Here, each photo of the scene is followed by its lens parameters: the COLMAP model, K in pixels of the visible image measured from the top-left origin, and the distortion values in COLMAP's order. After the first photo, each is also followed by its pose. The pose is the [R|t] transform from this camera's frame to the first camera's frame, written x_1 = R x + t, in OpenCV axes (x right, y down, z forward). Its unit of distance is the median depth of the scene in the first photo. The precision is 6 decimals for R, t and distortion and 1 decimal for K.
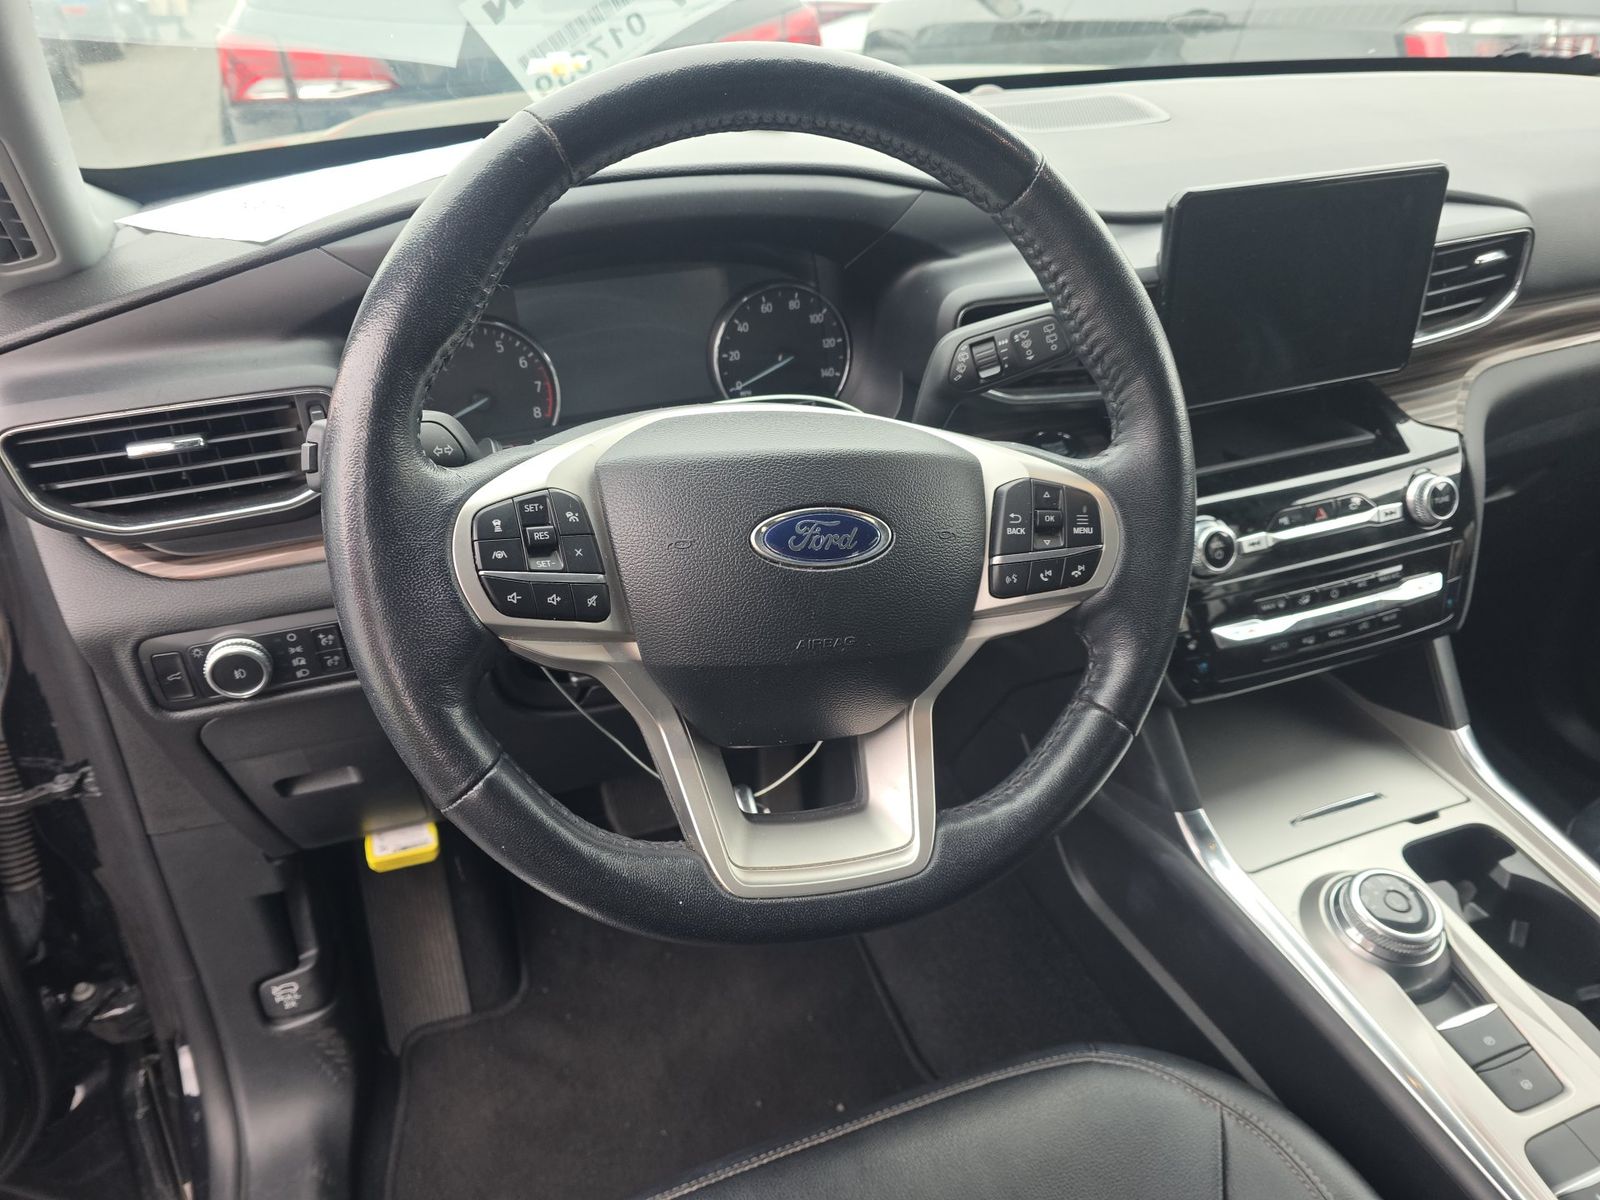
lens RADIAL K [[1076.2, 0, 790.9], [0, 1076.2, 617.9], [0, 0, 1]] dist [0.042732, -0.053678]
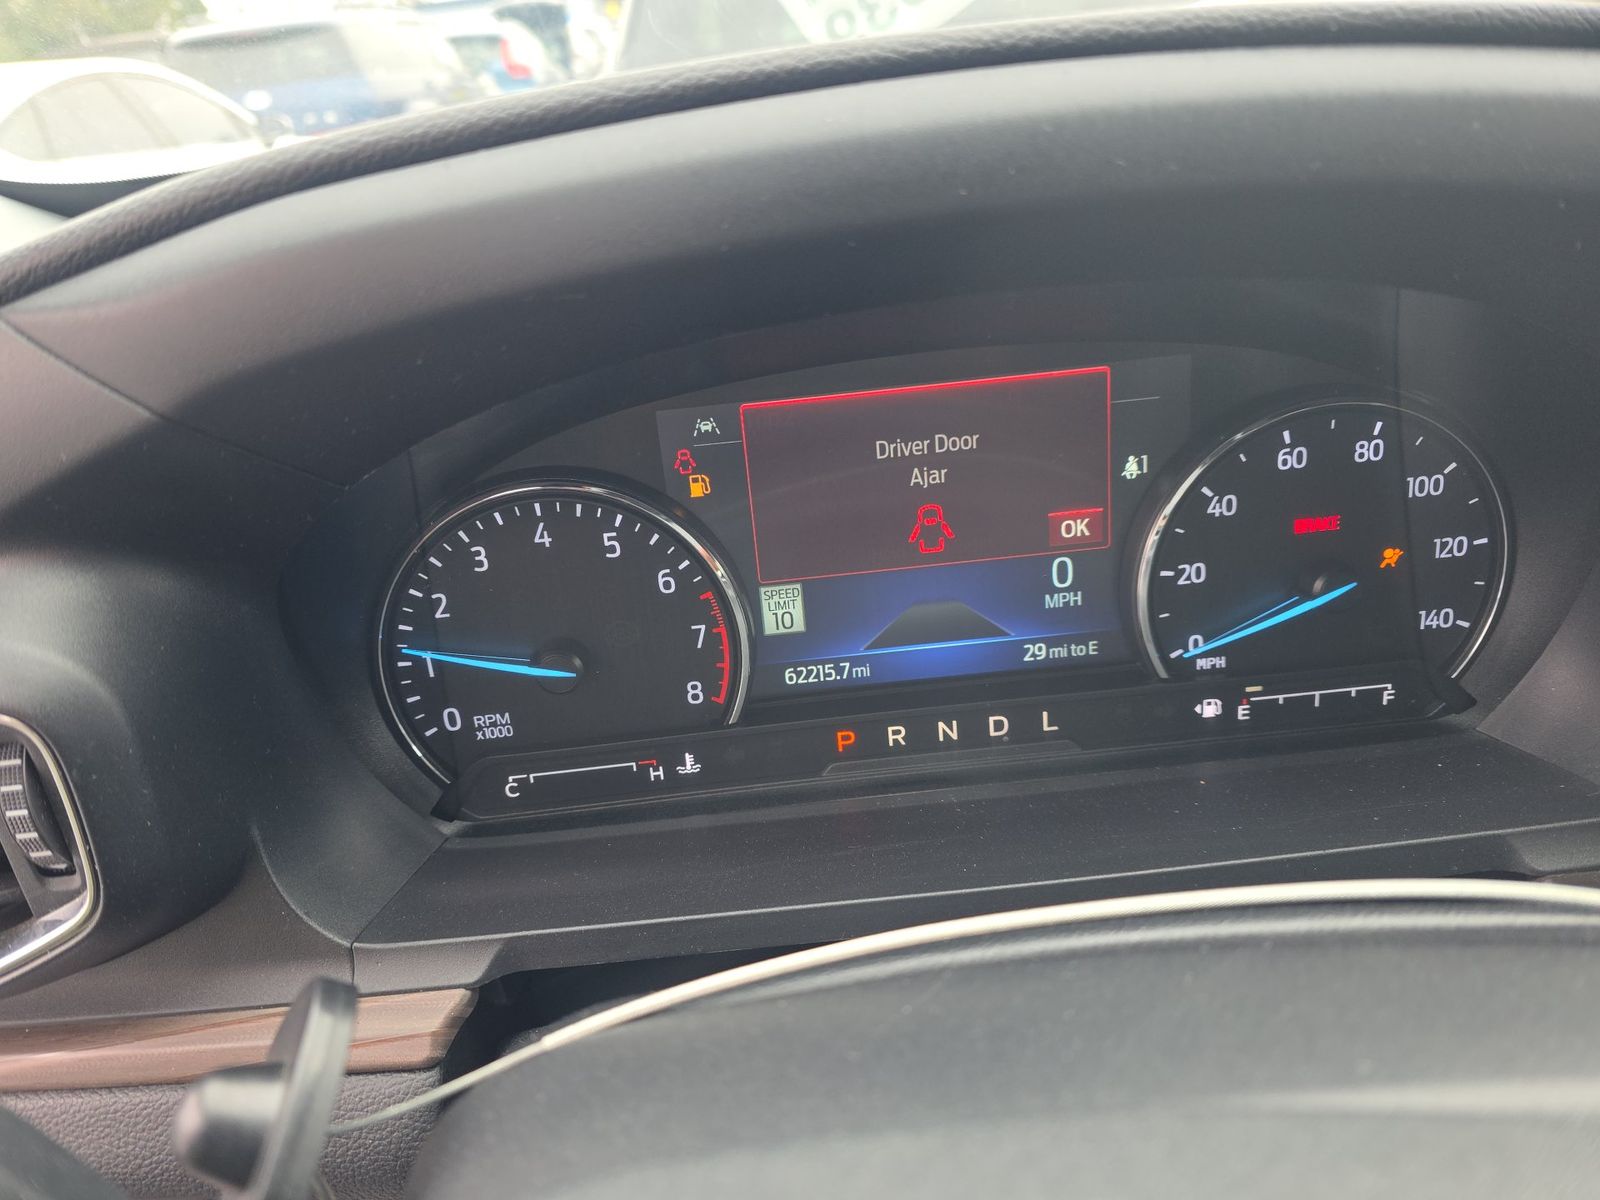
lens RADIAL K [[1076.2, 0, 807.4], [0, 1076.2, 602.7], [0, 0, 1]] dist [0.042732, -0.053678]
pose [[0.952333, 0.072209, -0.296392, -0.072018], [-0.094084, 0.993743, -0.060199, -0.207059], [0.290190, 0.085216, 0.953167, 0.618002]]
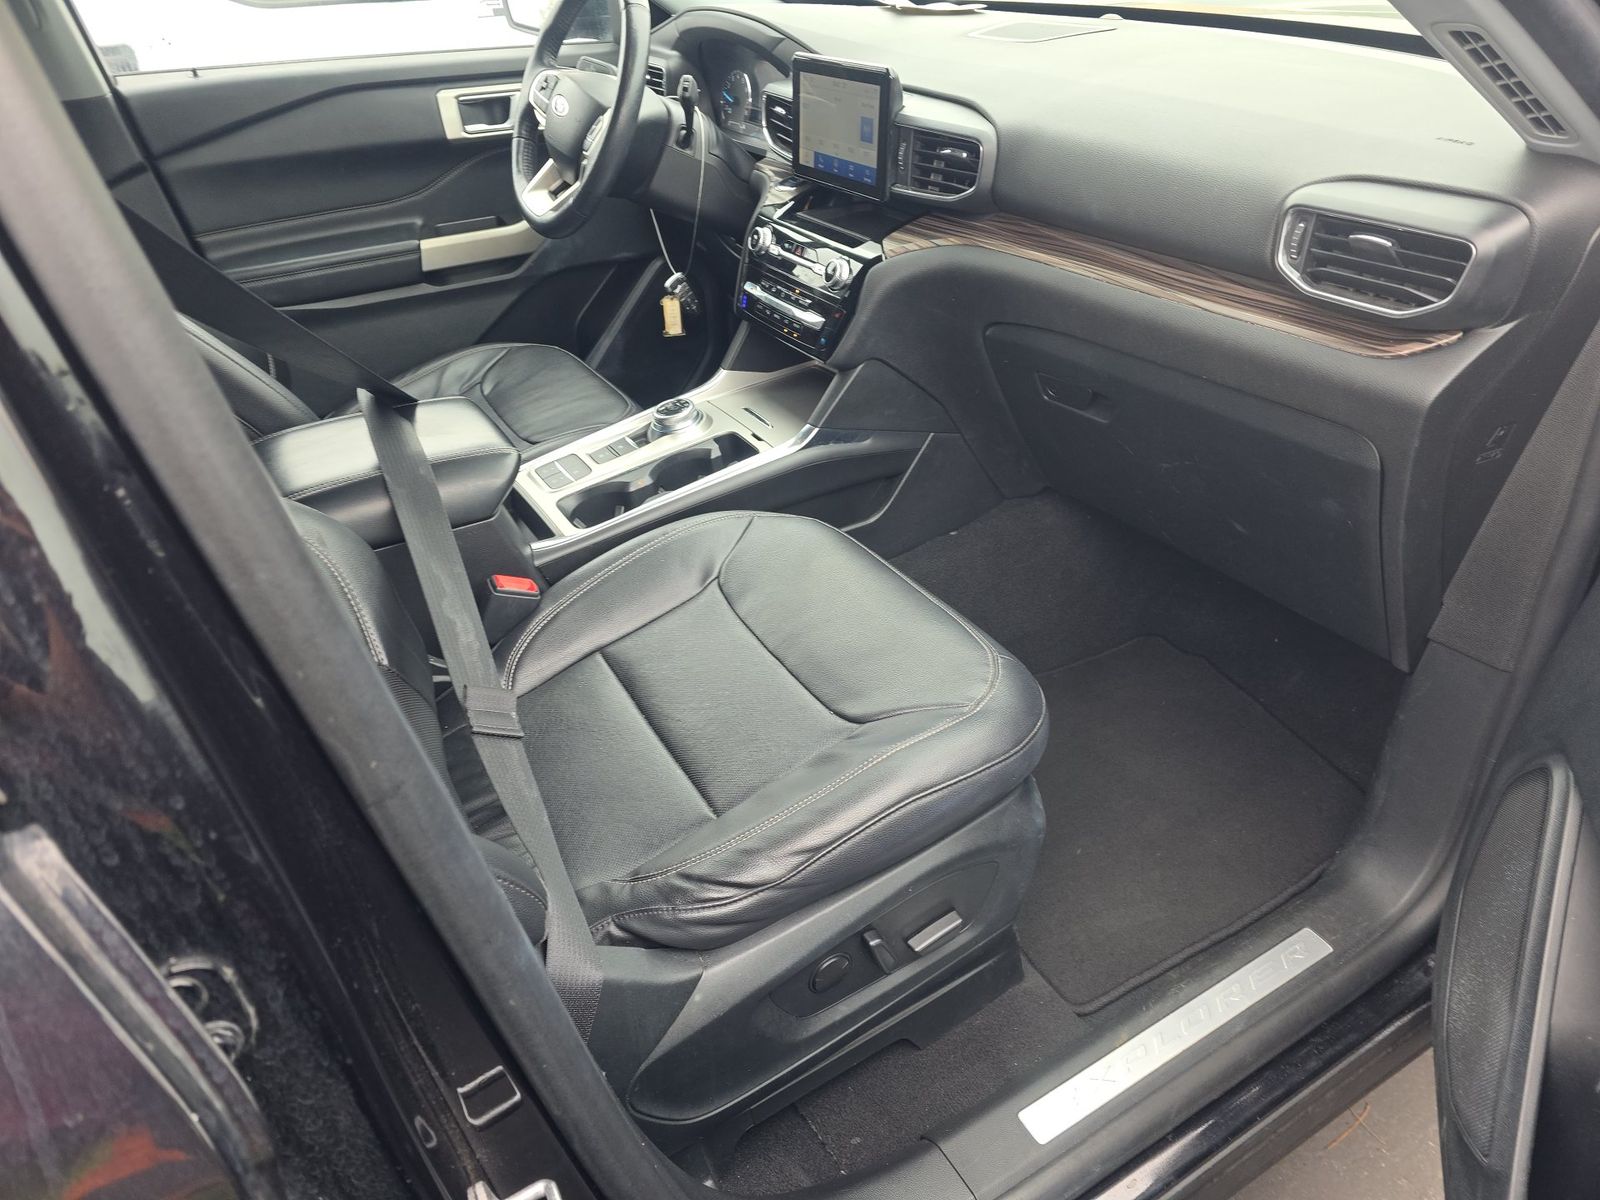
lens RADIAL K [[1076.2, 0, 807.4], [0, 1076.2, 589.1], [0, 0, 1]] dist [0.042732, -0.053678]
pose [[0.174741, 0.552622, -0.814908, 2.471292], [-0.450361, 0.780849, 0.432954, -0.482553], [0.875580, 0.291348, 0.385326, 0.521723]]
